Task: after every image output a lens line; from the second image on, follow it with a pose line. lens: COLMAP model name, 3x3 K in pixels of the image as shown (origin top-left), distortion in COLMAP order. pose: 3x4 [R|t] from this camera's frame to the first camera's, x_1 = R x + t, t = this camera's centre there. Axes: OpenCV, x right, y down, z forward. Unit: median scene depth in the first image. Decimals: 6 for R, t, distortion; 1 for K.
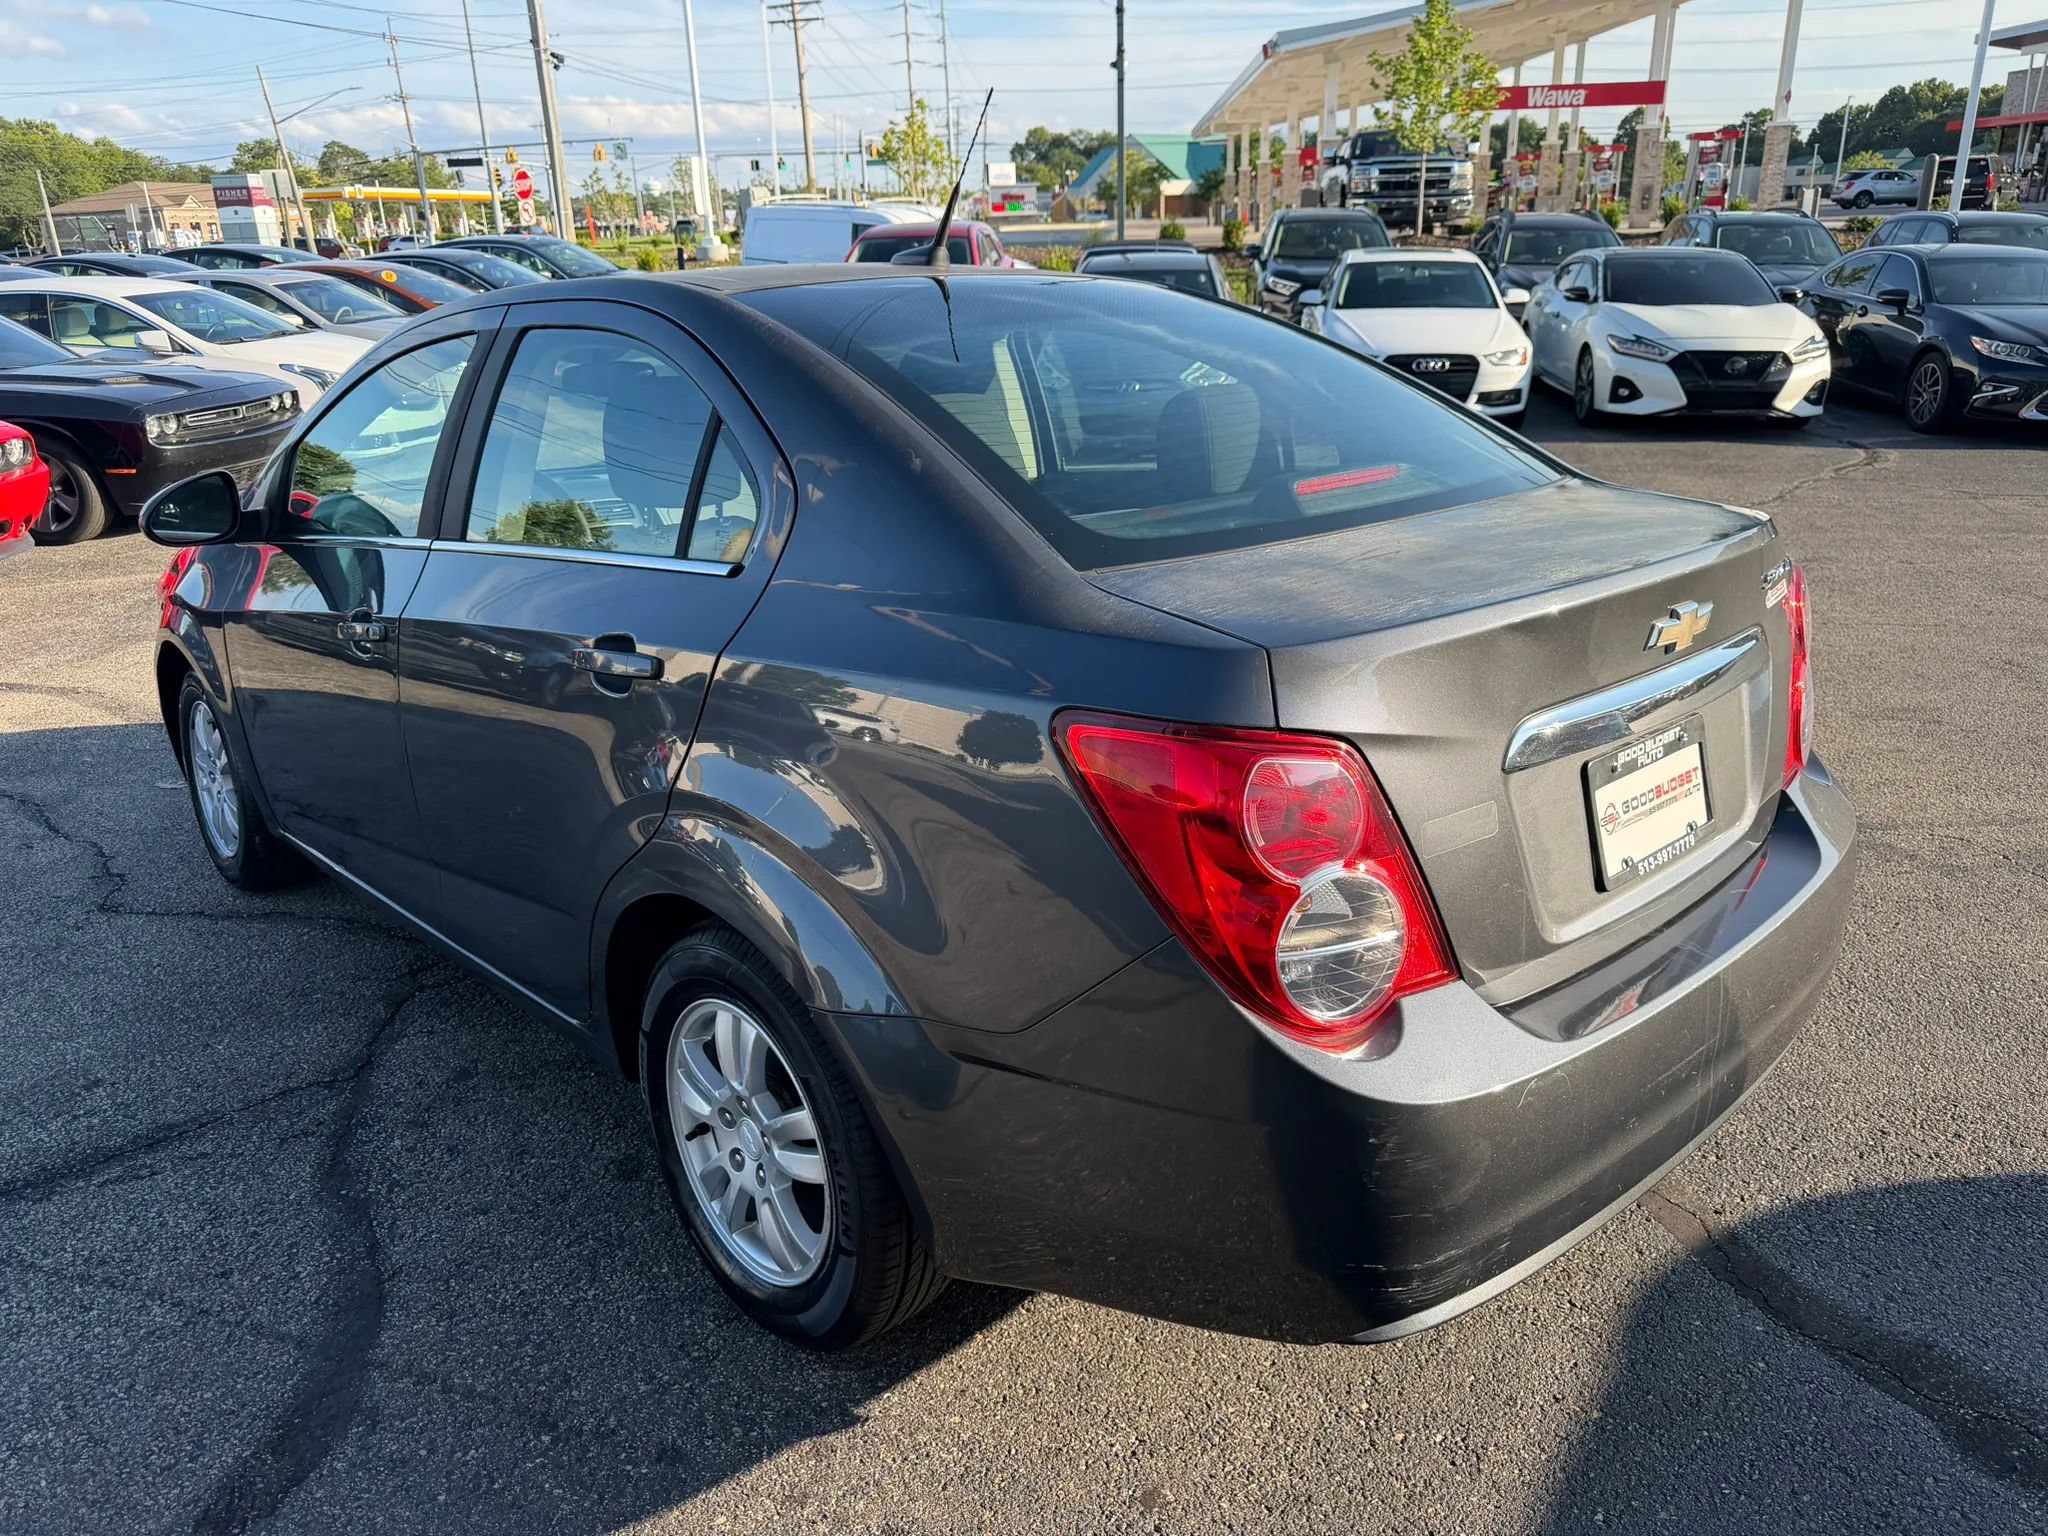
lens RADIAL K [[1473.3, 0, 1033.9], [0, 1473.3, 775.7], [0, 0, 1]] dist [-0.005091, -0.001290]
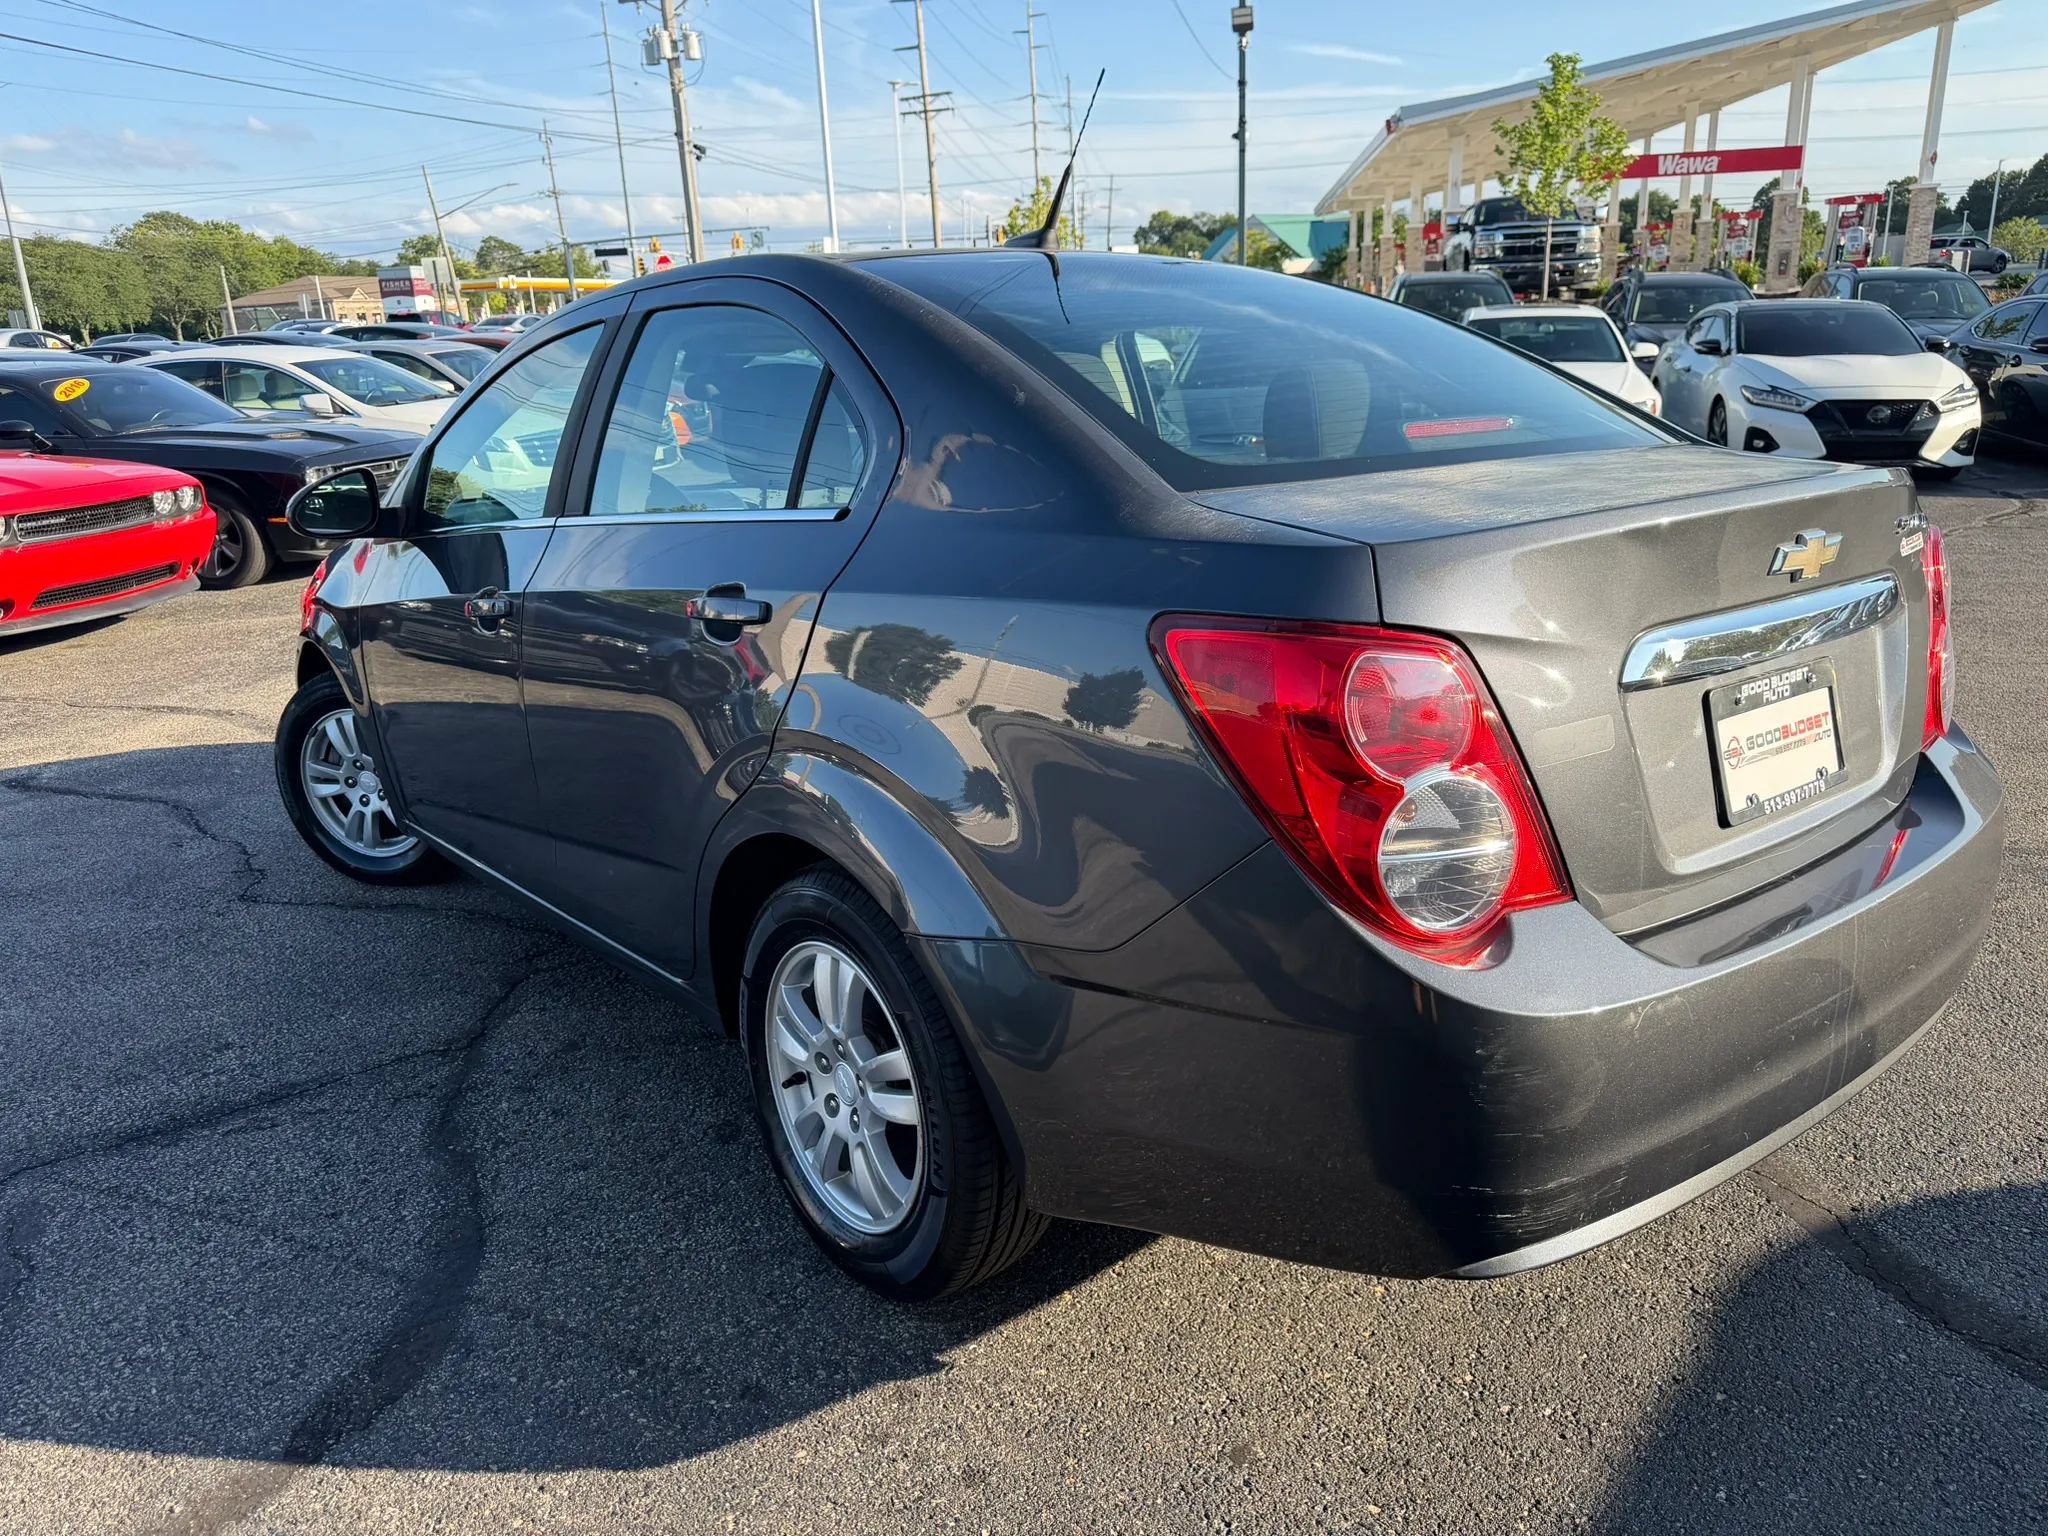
lens RADIAL K [[1470.7, 0, 1025.0], [0, 1470.7, 785.9], [0, 0, 1]] dist [-0.000976, -0.005187]
pose [[0.996379, 0.016858, -0.083341, 0.009310], [-0.020564, 0.998828, -0.043816, 0.080496], [0.082504, 0.045372, 0.995557, 0.007403]]
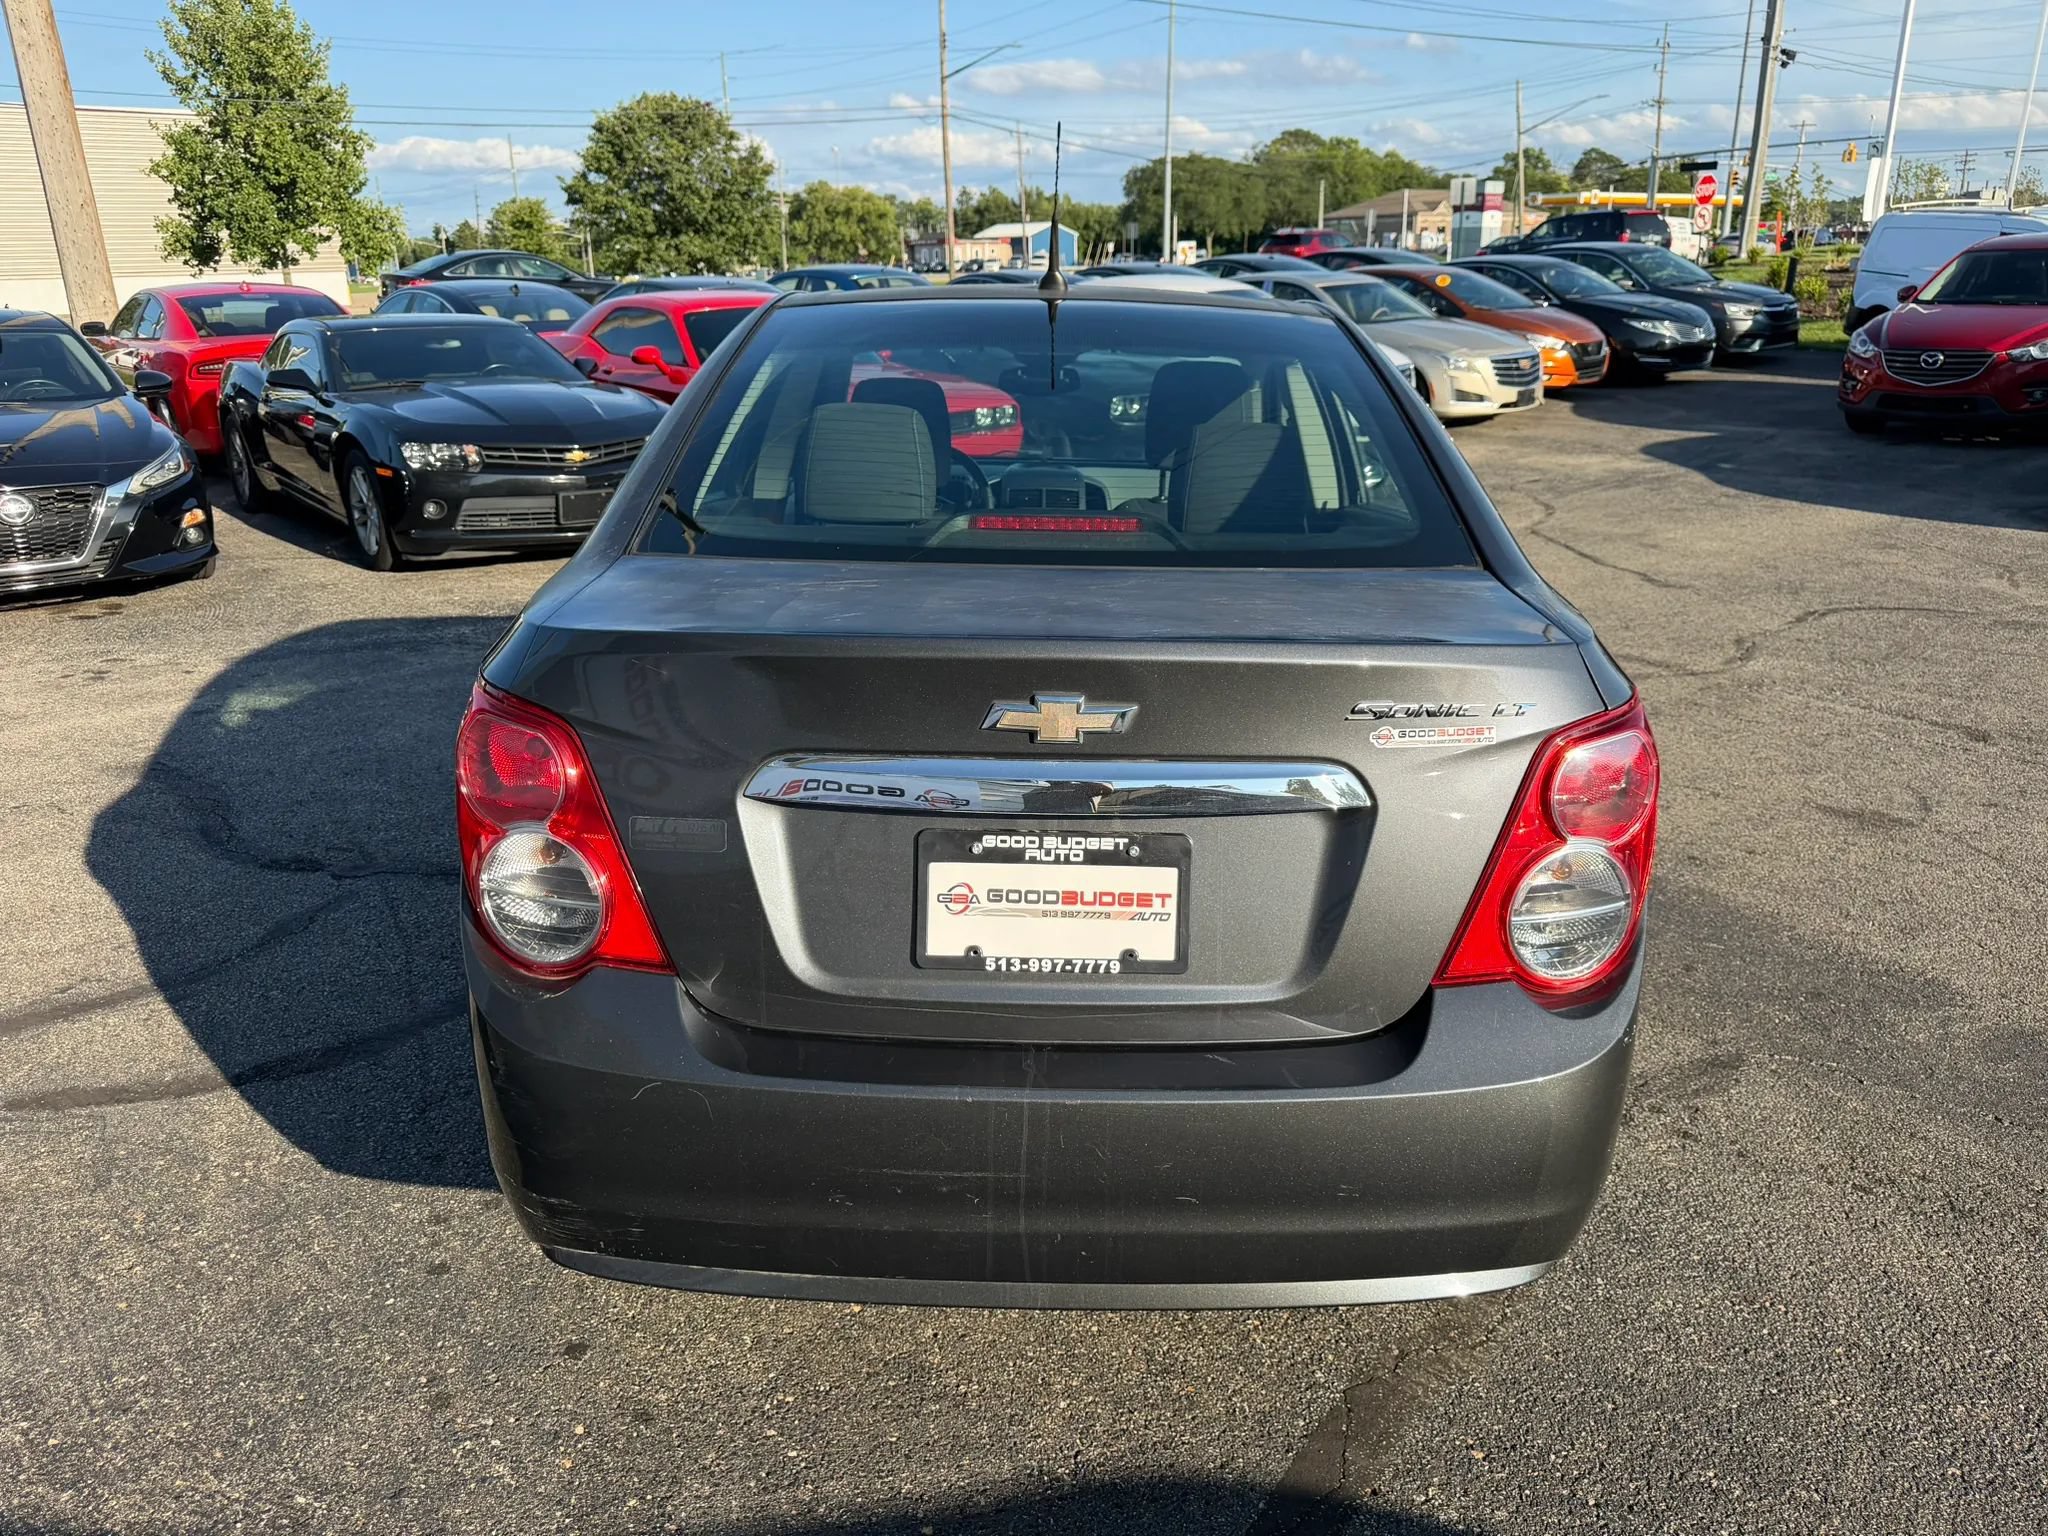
lens RADIAL K [[1470.7, 0, 1018.0], [0, 1470.7, 769.0], [0, 0, 1]] dist [-0.000976, -0.005187]
pose [[0.723890, 0.241787, -0.646159, 0.789353], [-0.245841, 0.965499, 0.085867, -0.110257], [0.644628, 0.096694, 0.758357, 0.241253]]
